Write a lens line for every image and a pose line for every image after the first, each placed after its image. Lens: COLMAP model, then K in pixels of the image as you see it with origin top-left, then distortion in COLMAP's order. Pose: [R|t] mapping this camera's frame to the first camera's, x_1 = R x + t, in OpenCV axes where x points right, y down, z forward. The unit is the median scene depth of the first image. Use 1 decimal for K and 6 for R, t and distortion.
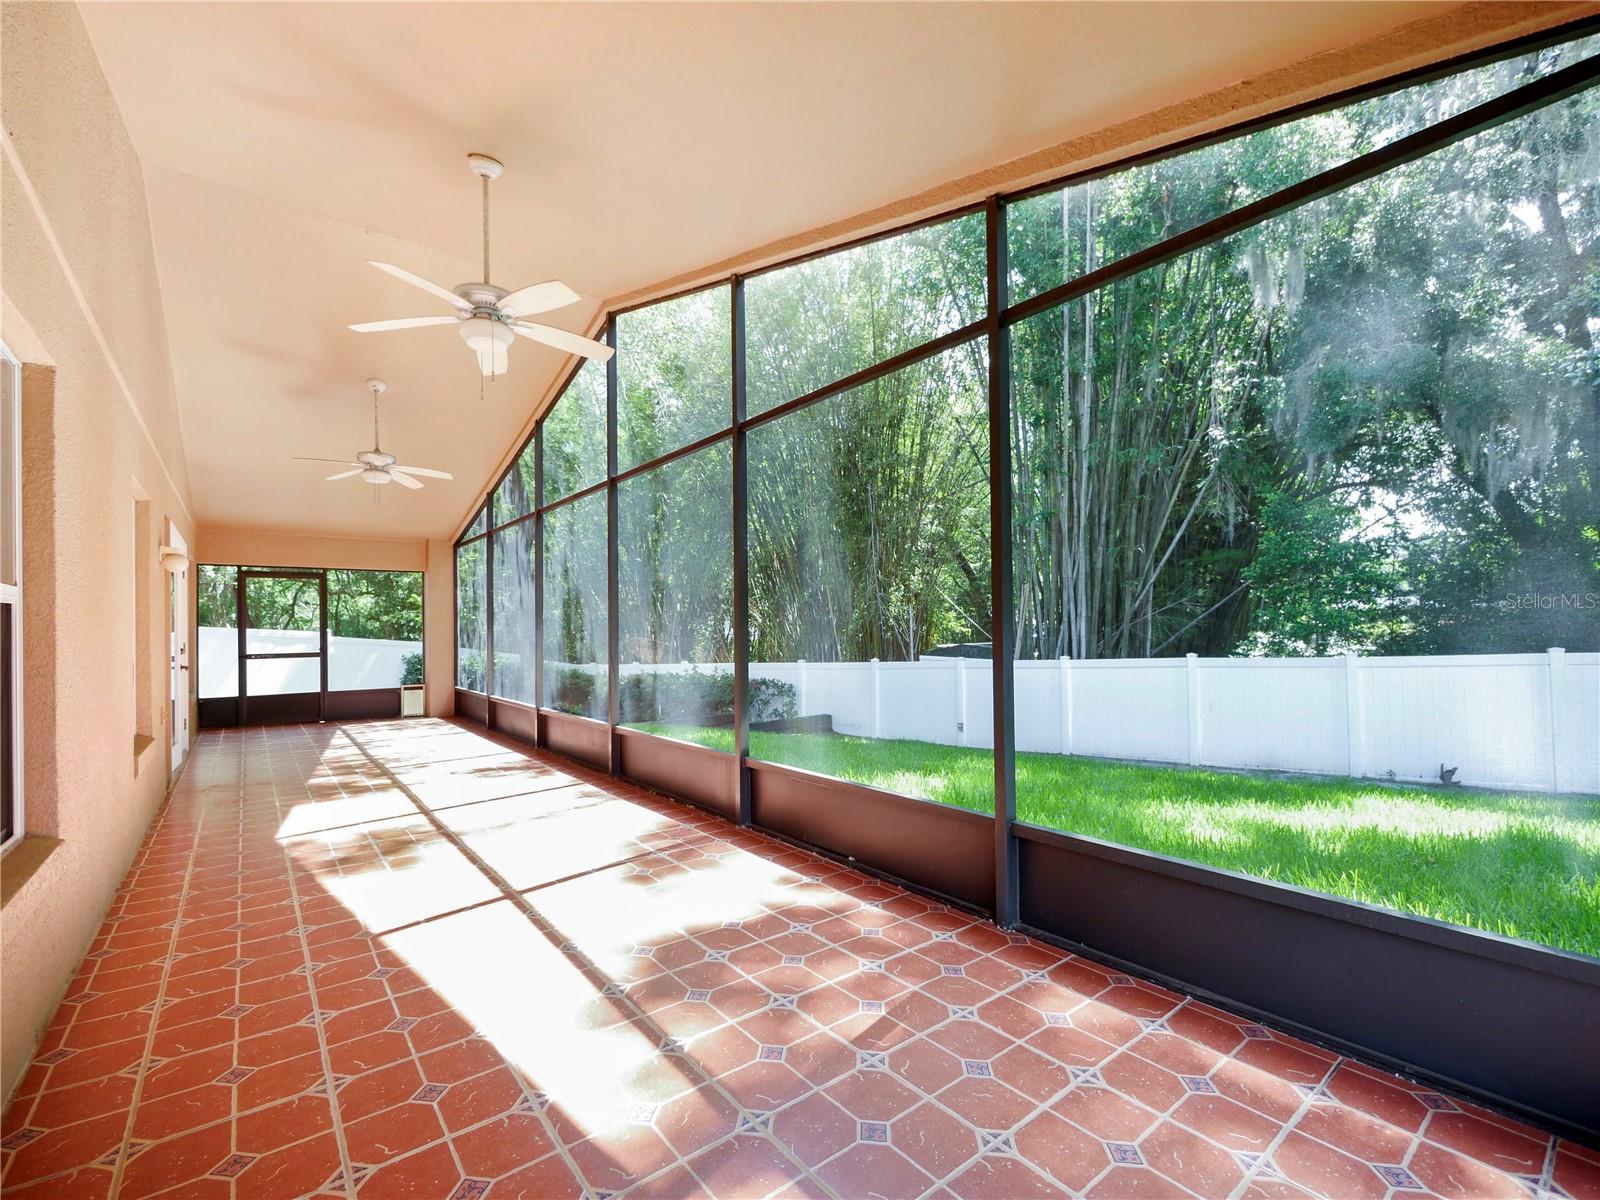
lens RADIAL K [[679.6, 0, 792.5], [0, 679.6, 599.8], [0, 0, 1]] dist [-0.002885, 0.000009]
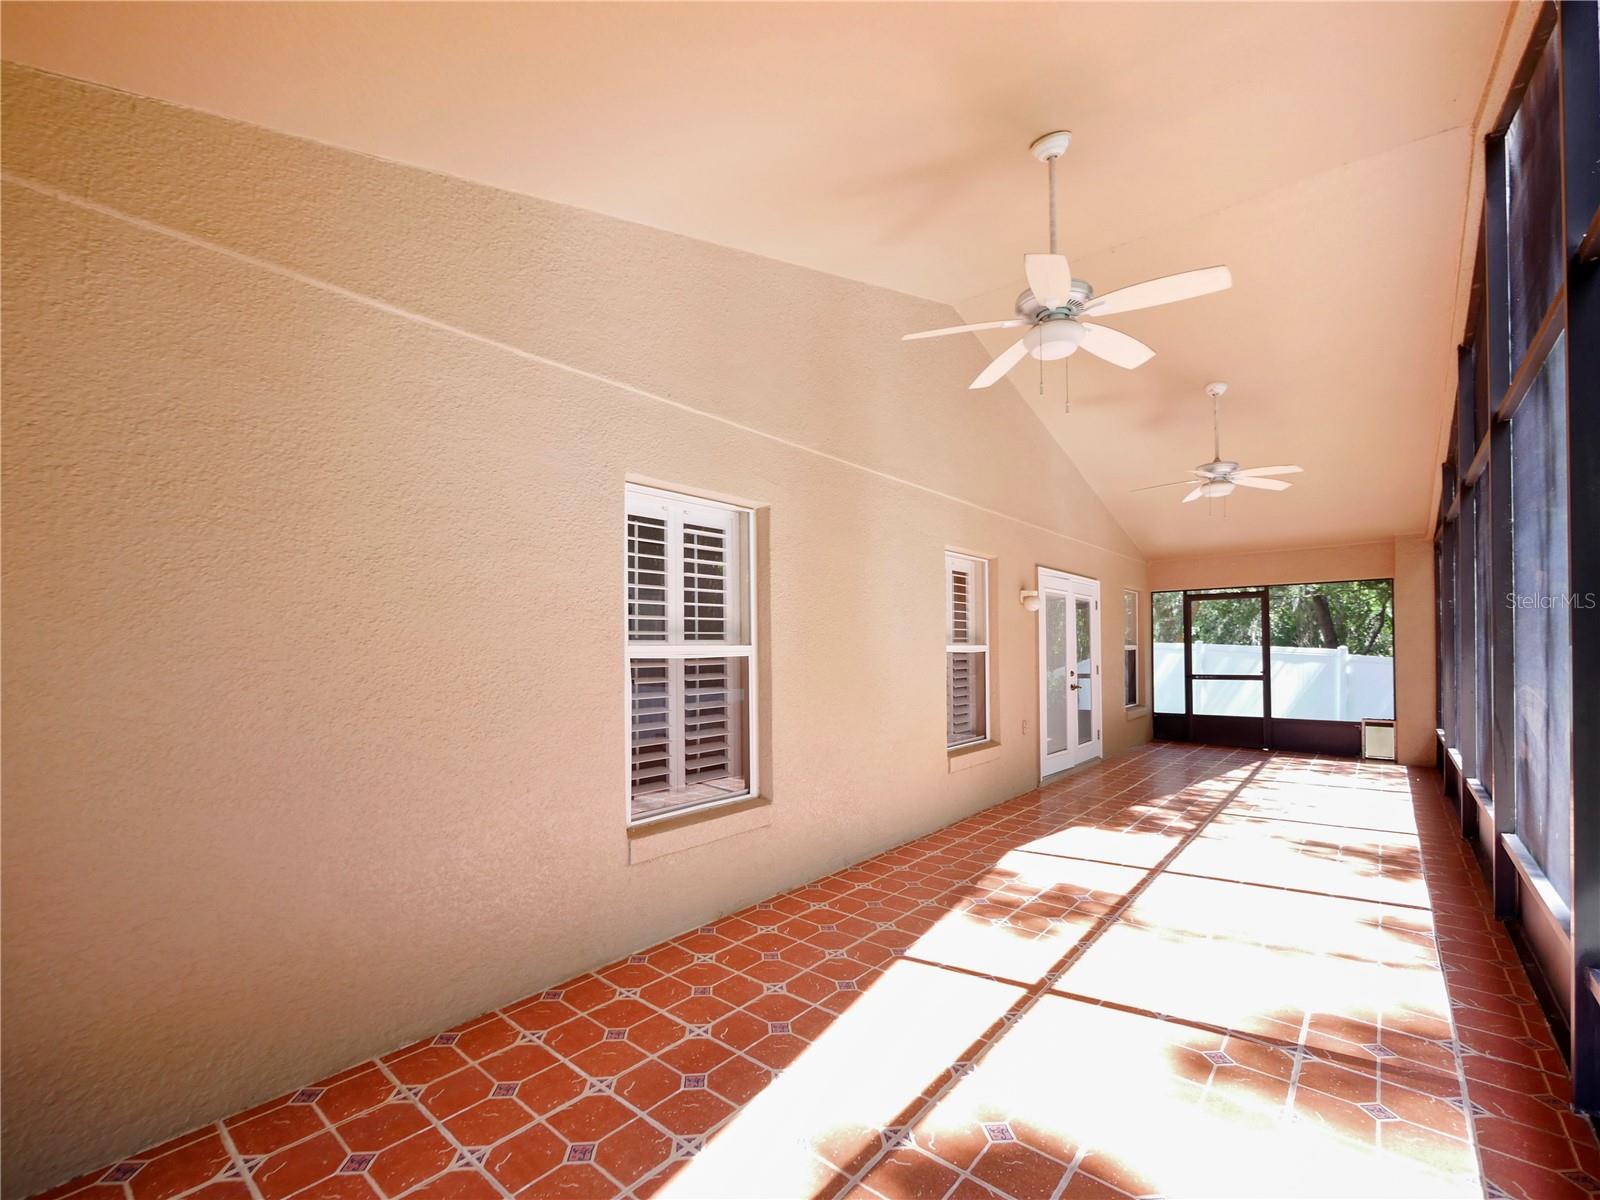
lens RADIAL K [[706.0, 0, 799.6], [0, 706.0, 627.9], [0, 0, 1]] dist [-0.004500, 0.000277]
pose [[0.201717, -0.017290, -0.979291, 0.351613], [0.045462, 0.998932, -0.008273, -0.025245], [0.978388, -0.042851, 0.202288, 0.463077]]
